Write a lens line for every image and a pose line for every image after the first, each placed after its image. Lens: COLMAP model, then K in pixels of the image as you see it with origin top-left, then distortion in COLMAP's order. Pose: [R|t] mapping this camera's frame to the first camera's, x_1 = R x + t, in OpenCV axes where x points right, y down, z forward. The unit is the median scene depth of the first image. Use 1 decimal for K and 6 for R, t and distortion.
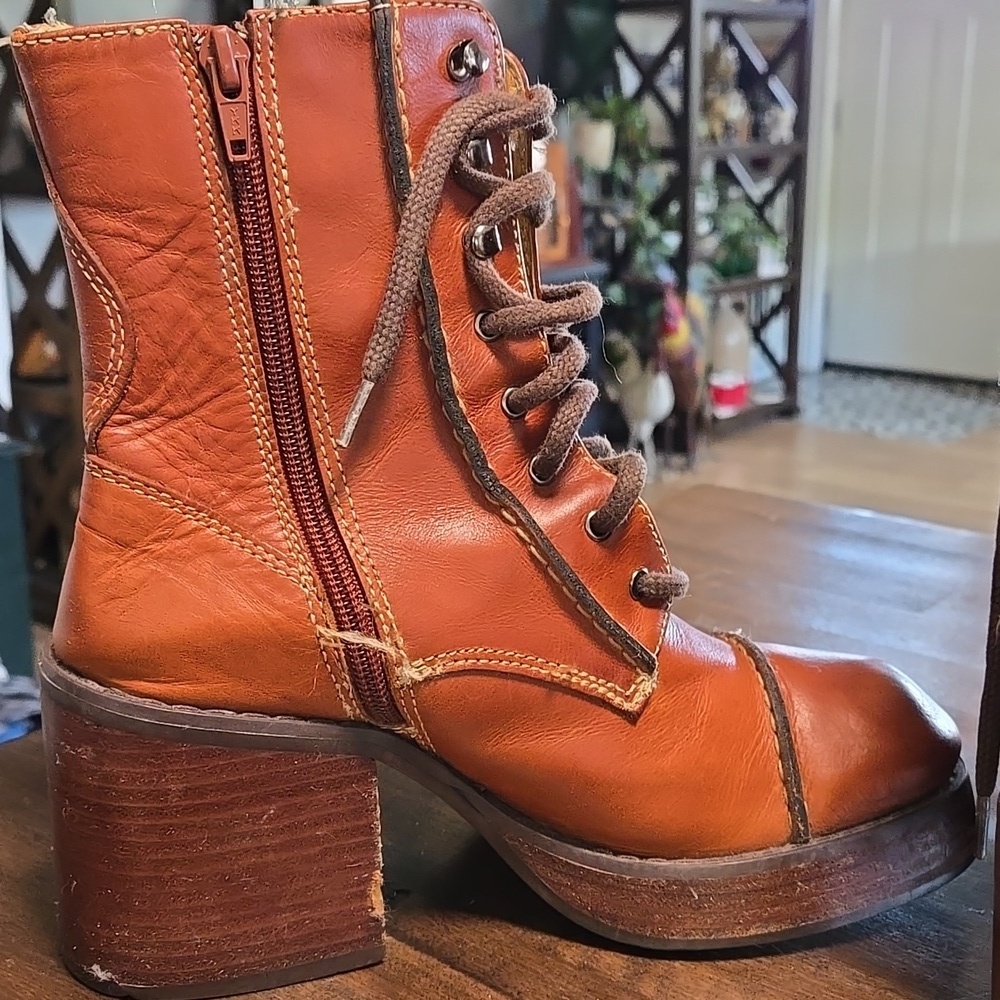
lens RADIAL K [[1732.0, 0, 503.6], [0, 1732.0, 496.6], [0, 0, 1]] dist [0.060667, 0.000000]
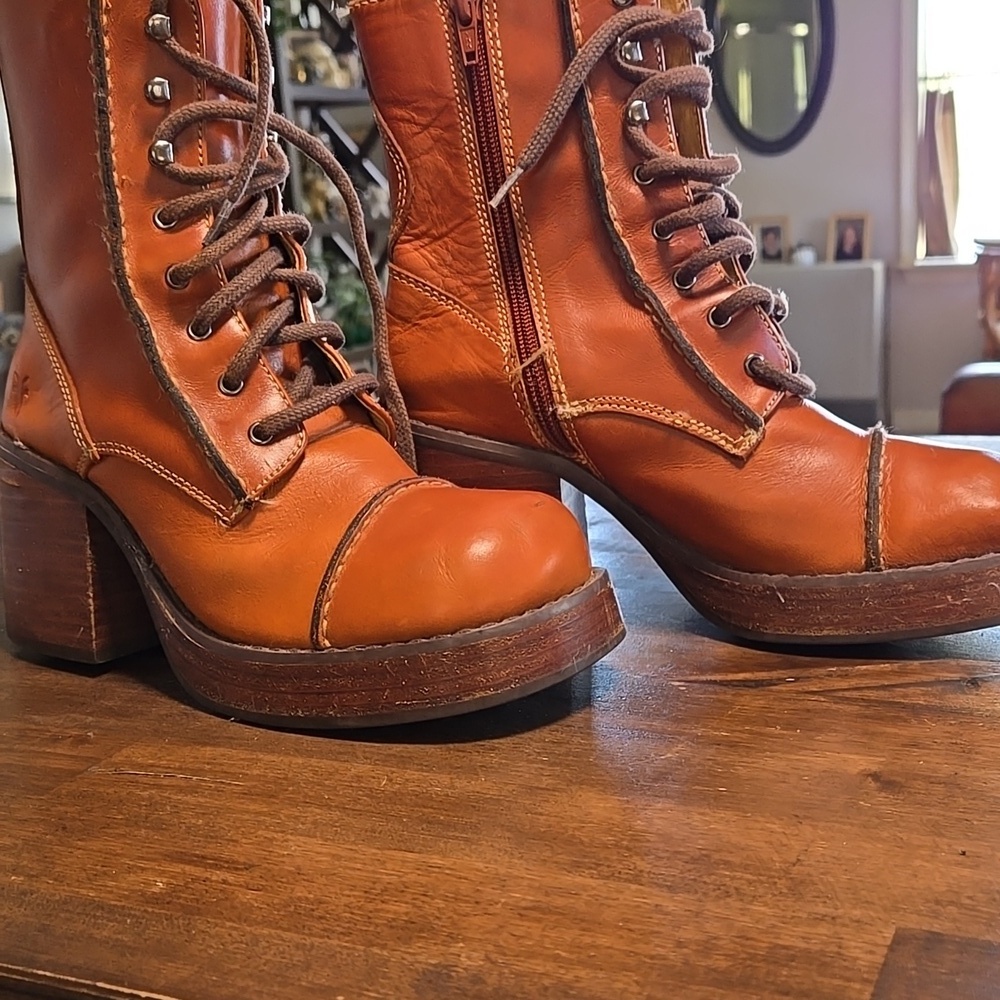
lens RADIAL K [[1732.0, 0, 499.6], [0, 1732.0, 503.6], [0, 0, 1]] dist [0.060667, 0.000000]
pose [[0.851236, 0.037393, -0.523449, 0.666383], [-0.079912, 0.995062, -0.058870, 0.272464], [0.518663, 0.091942, 0.850021, -0.260211]]
